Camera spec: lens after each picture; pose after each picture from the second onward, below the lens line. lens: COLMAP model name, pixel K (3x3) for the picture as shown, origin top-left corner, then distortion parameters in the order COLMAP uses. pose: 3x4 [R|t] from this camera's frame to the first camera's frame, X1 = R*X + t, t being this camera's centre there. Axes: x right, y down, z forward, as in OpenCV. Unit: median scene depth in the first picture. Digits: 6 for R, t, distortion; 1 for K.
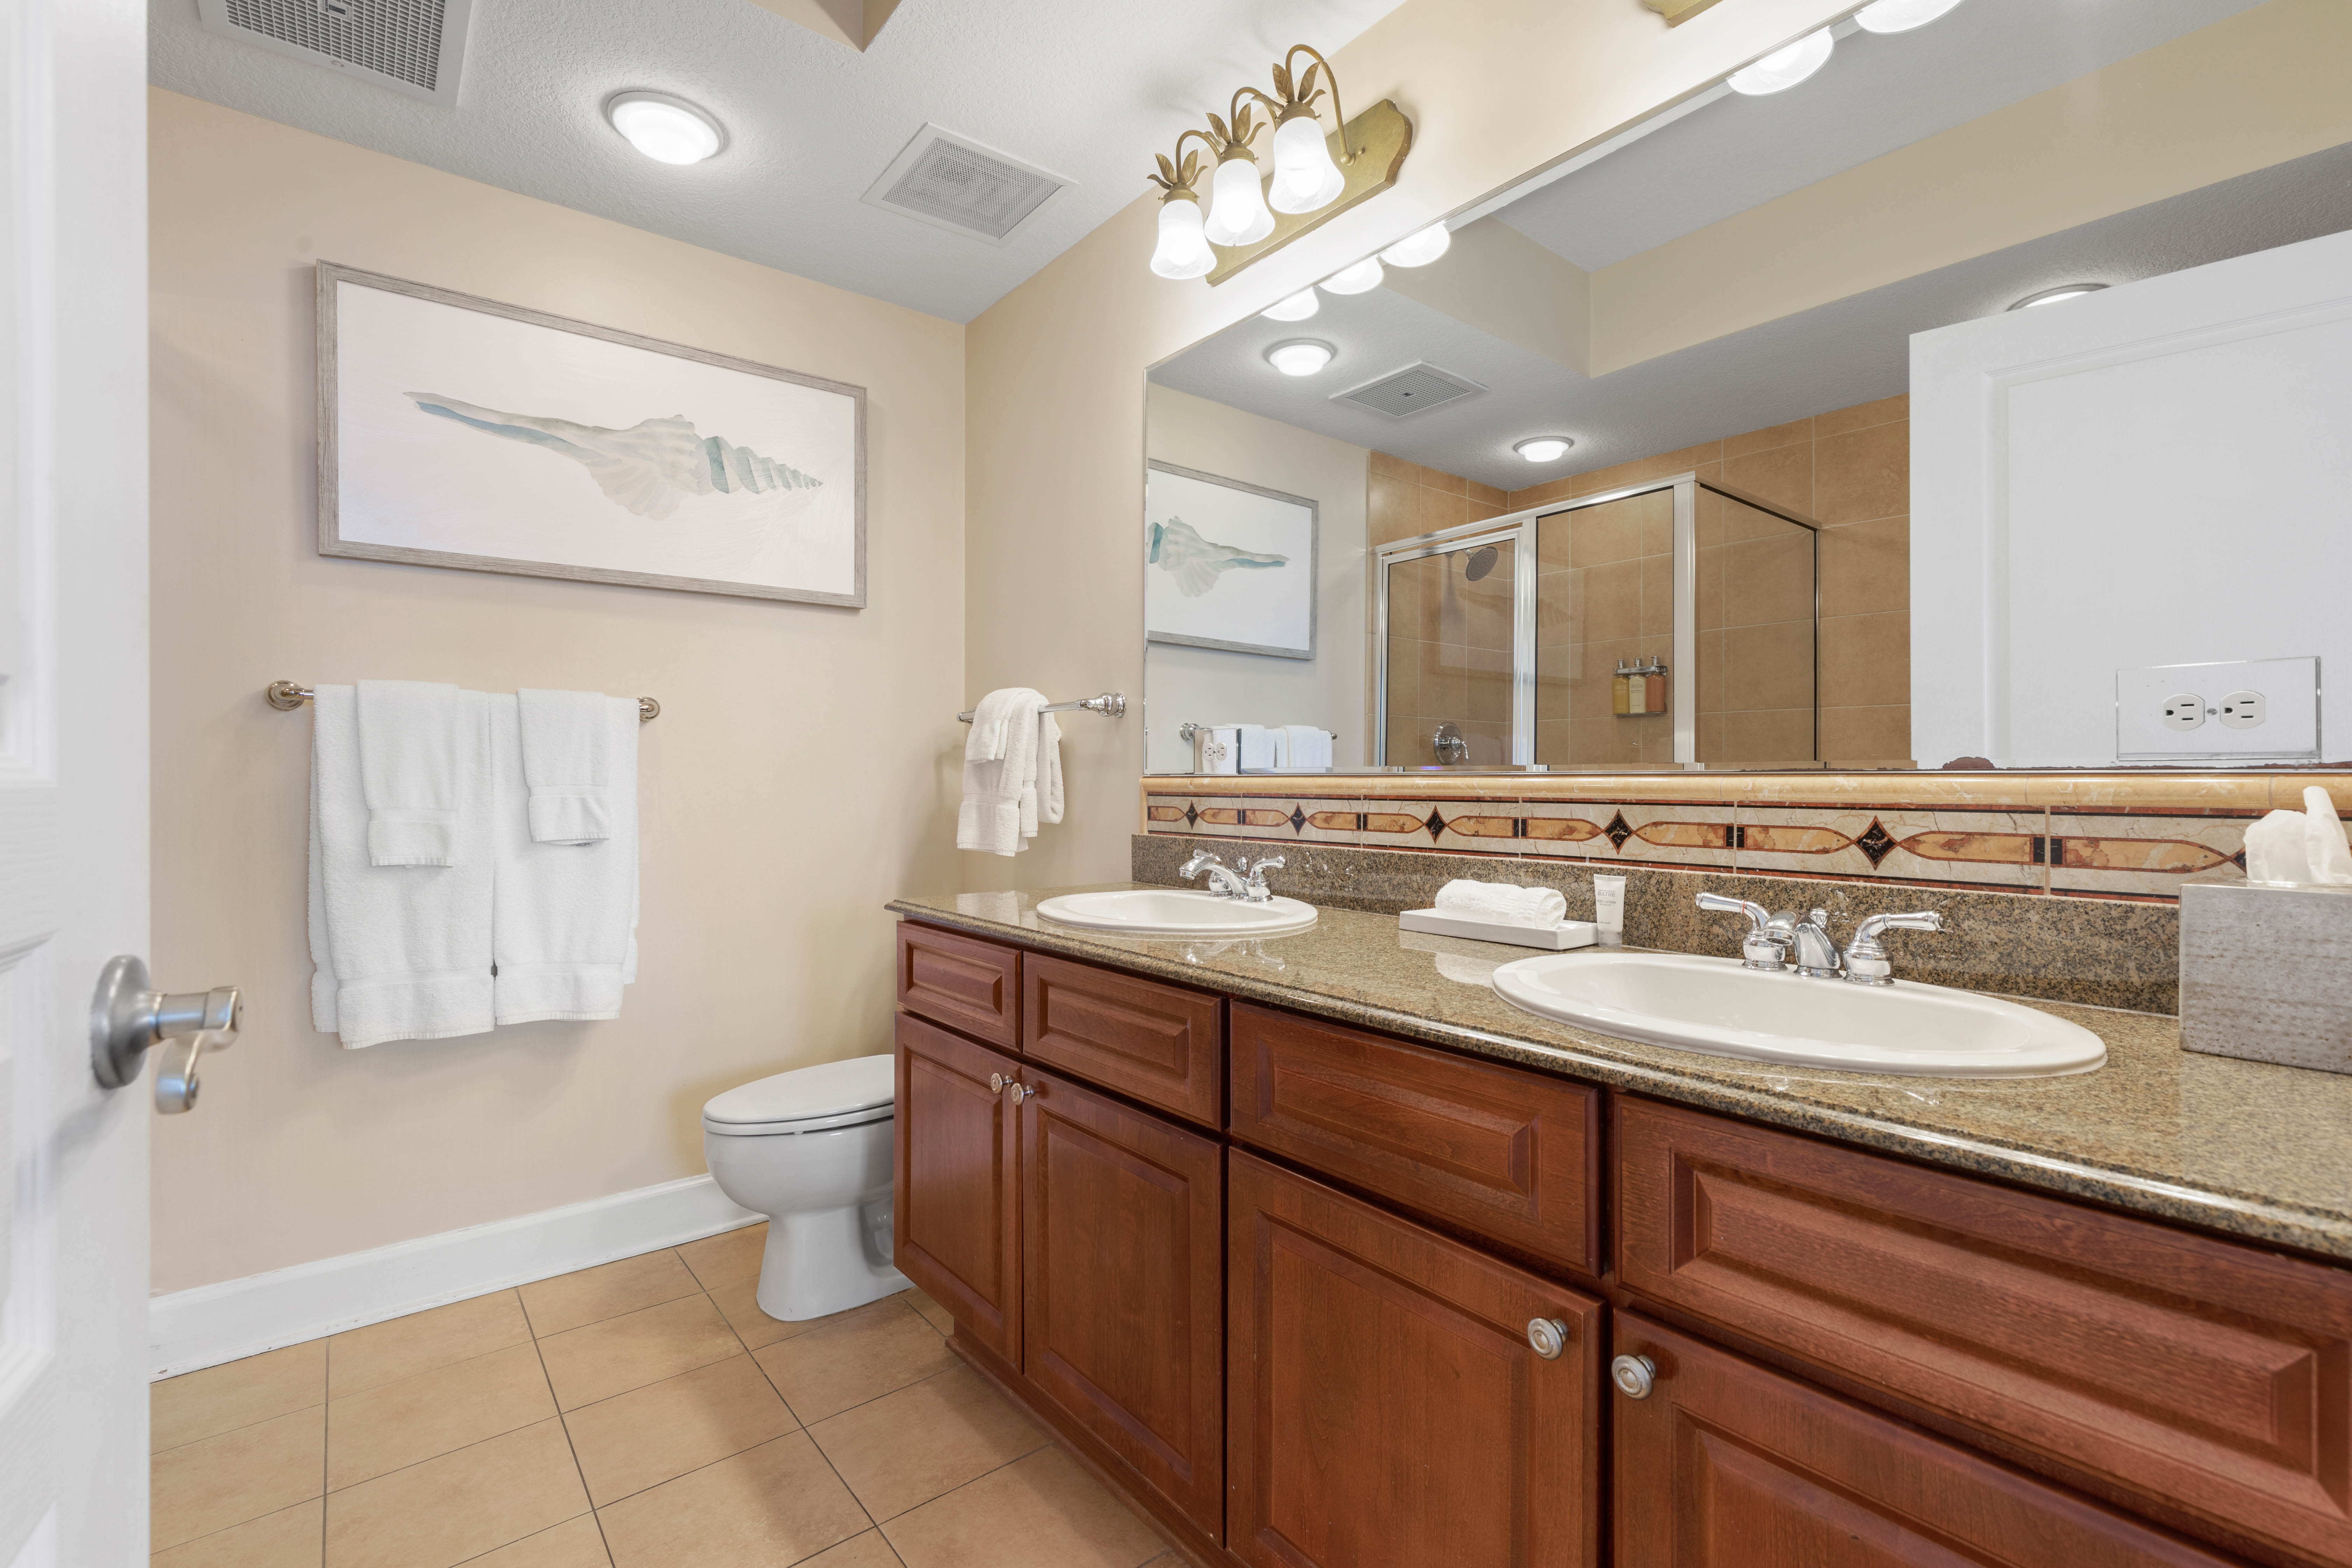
lens RADIAL K [[1049.4, 0, 1205.8], [0, 1049.4, 786.6], [0, 0, 1]] dist [0.003801, -0.000047]
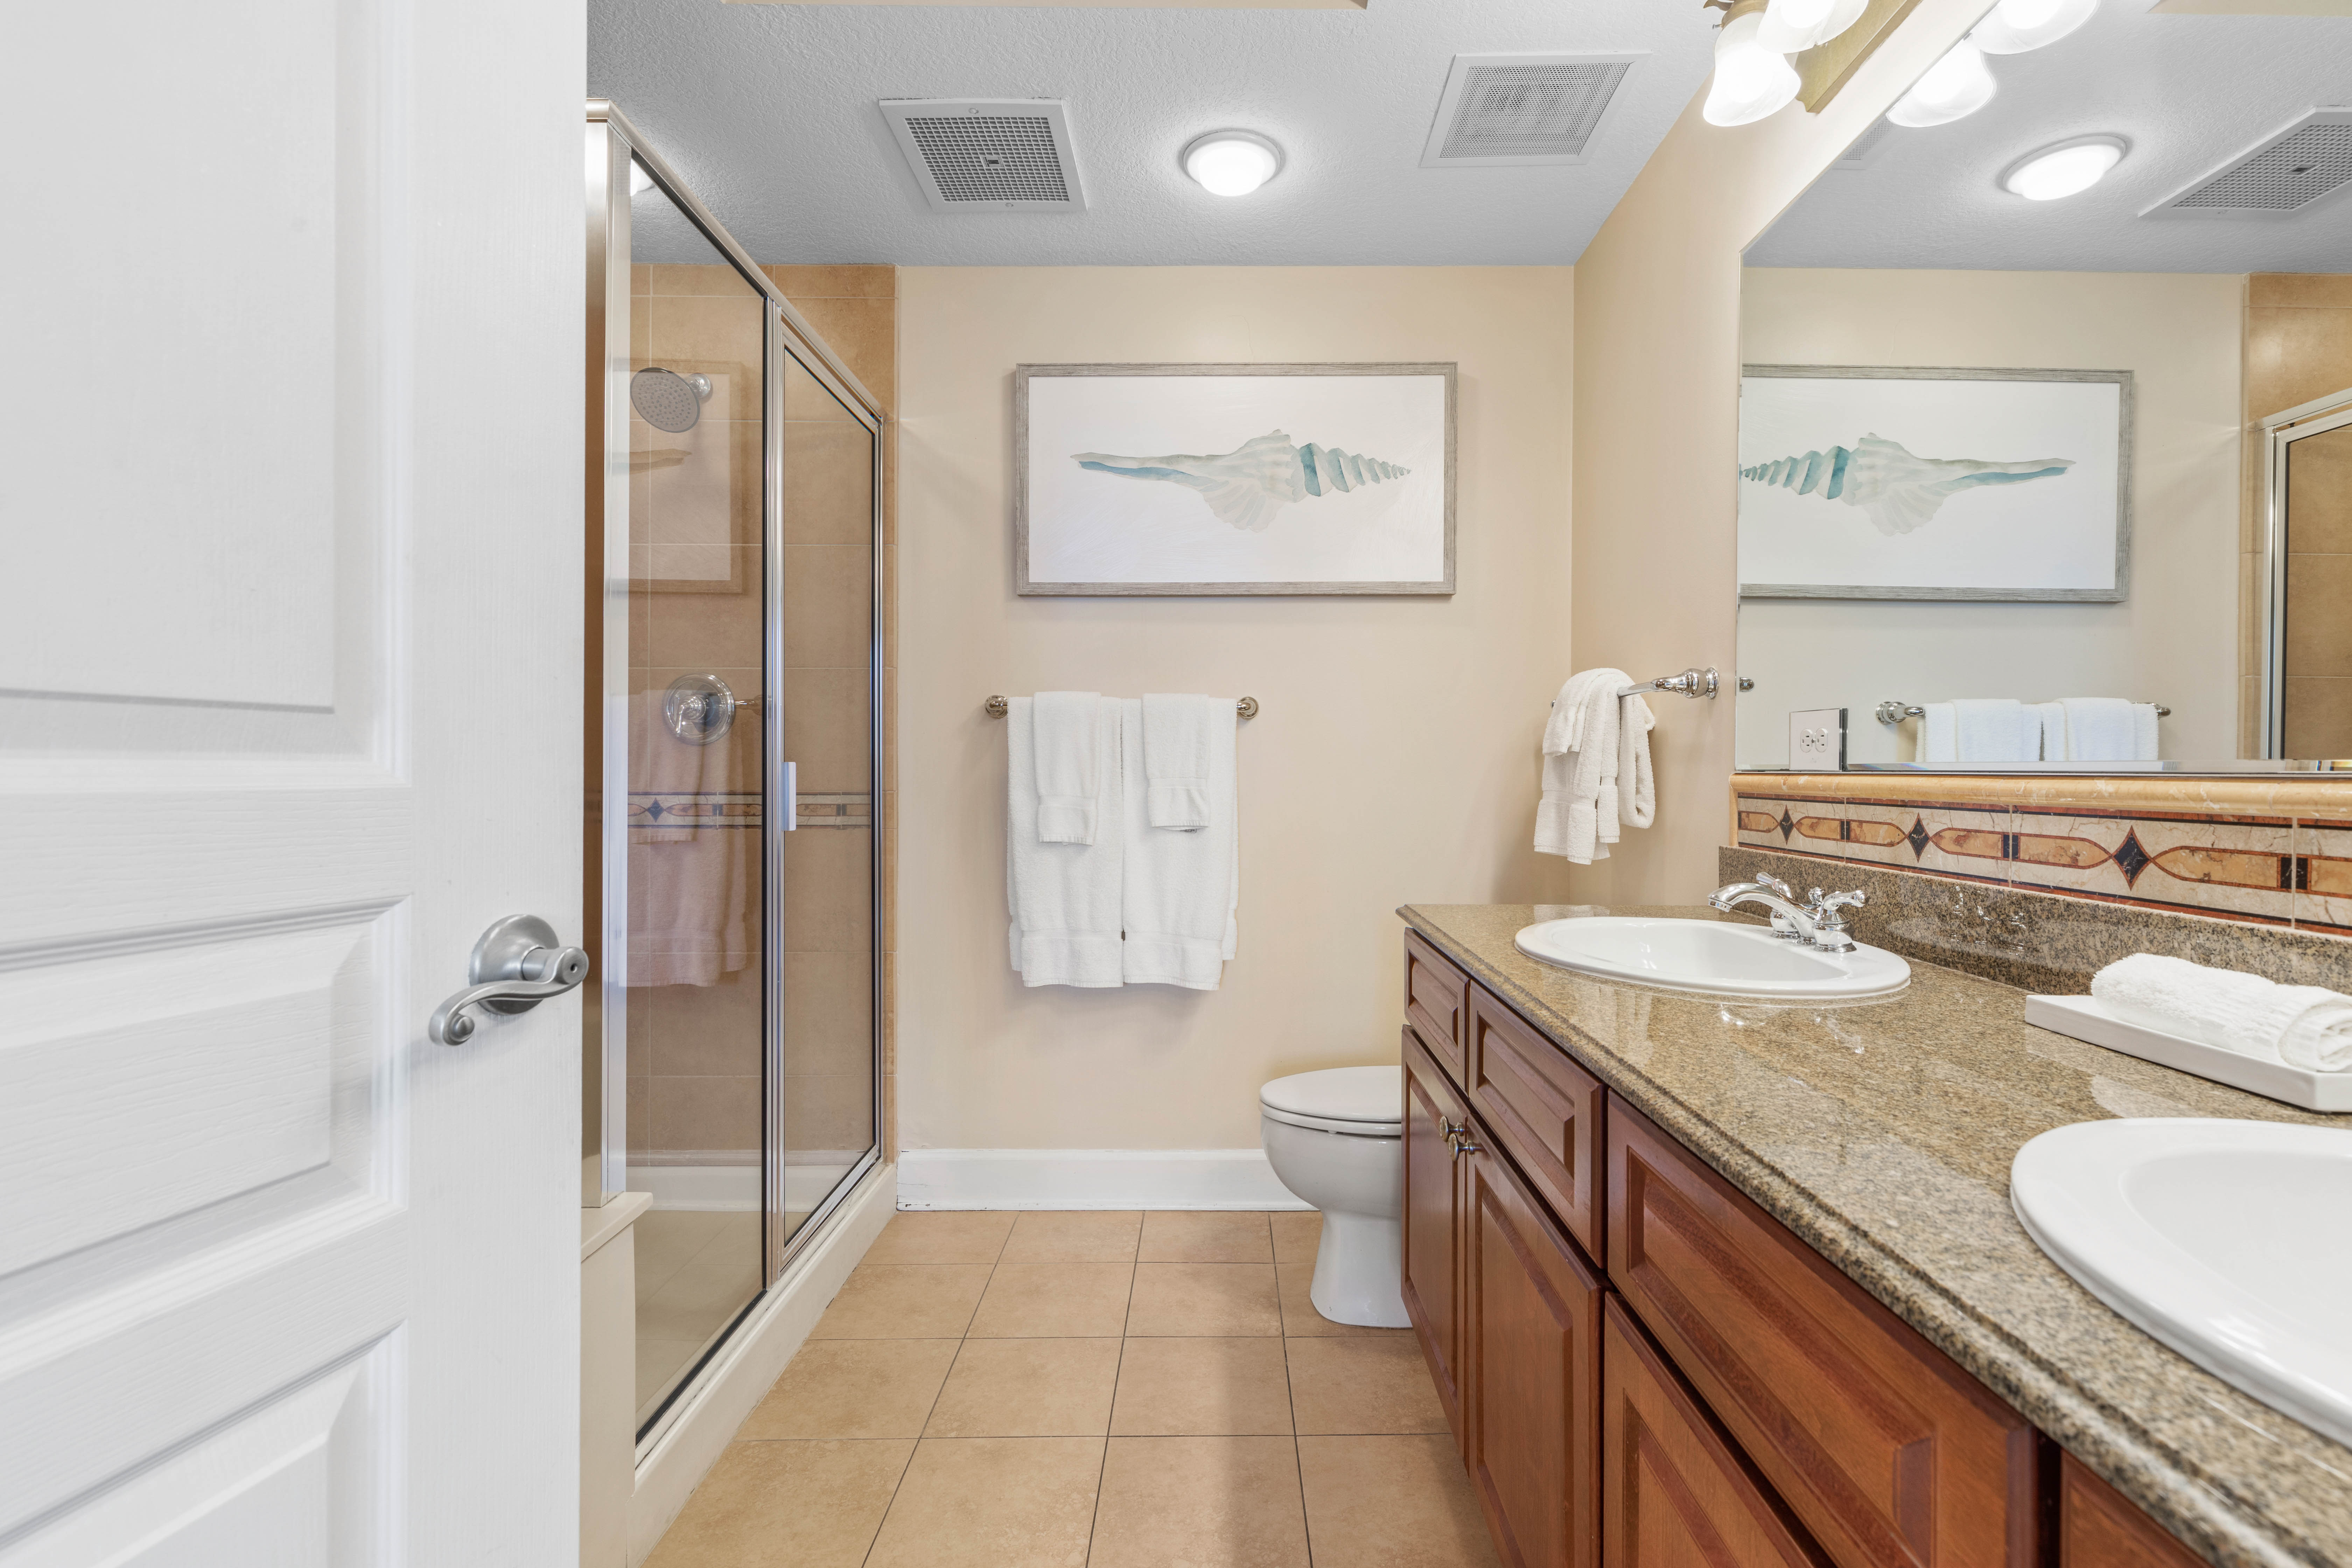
lens RADIAL K [[1067.2, 0, 1209.8], [0, 1067.2, 772.6], [0, 0, 1]] dist [0.009817, -0.006222]
pose [[0.773958, 0.005701, -0.633212, 0.152666], [-0.008579, 0.999962, -0.001483, -0.005815], [0.633179, 0.006580, 0.773977, 0.142403]]
